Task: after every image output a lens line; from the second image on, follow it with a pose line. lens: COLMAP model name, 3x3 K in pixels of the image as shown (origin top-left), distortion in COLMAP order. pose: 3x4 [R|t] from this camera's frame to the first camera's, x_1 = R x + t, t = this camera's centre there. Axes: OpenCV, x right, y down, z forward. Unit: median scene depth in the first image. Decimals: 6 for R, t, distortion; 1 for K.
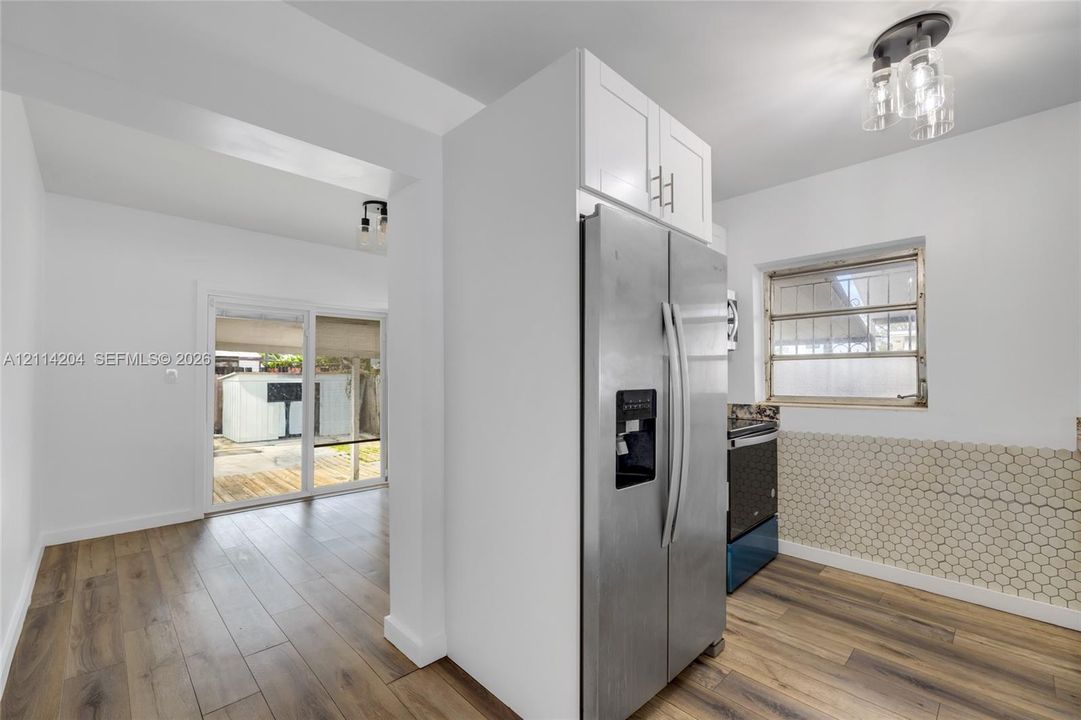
lens RADIAL K [[462.0, 0, 536.6], [0, 462.0, 366.9], [0, 0, 1]] dist [-0.035002, 0.009892]
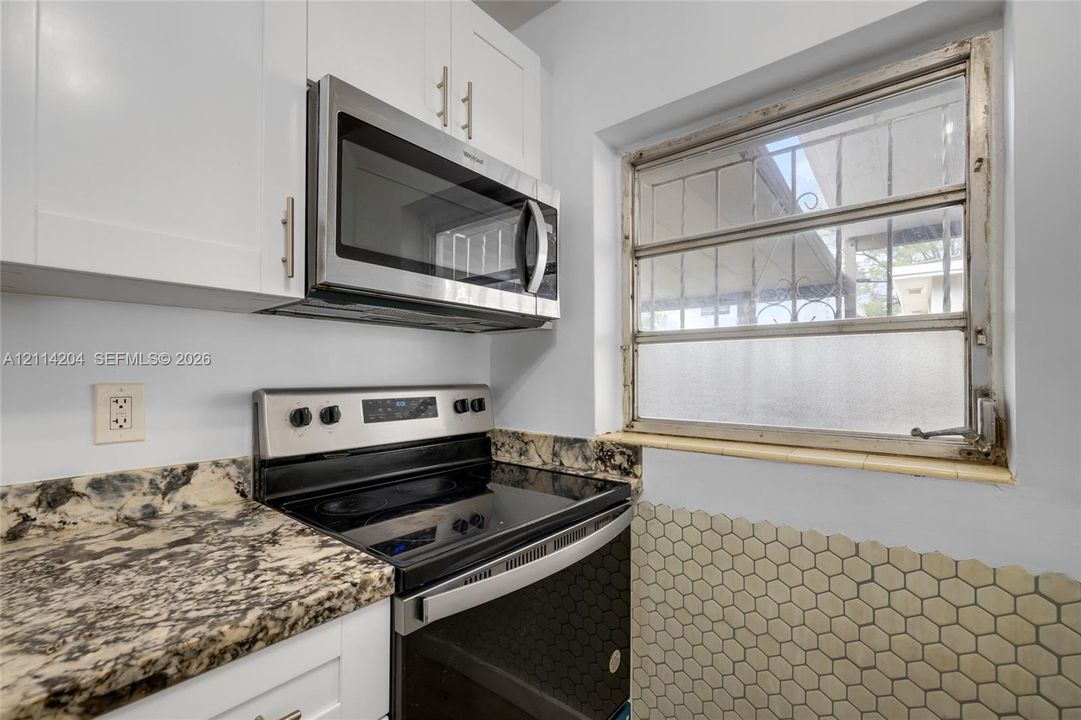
lens RADIAL K [[462.0, 0, 536.6], [0, 462.0, 366.9], [0, 0, 1]] dist [-0.035002, 0.009892]
pose [[0.993768, 0.004946, 0.111361, 0.423962], [-0.005738, 0.999960, 0.006799, 0.008053], [-0.111323, -0.007396, 0.993757, 0.637043]]
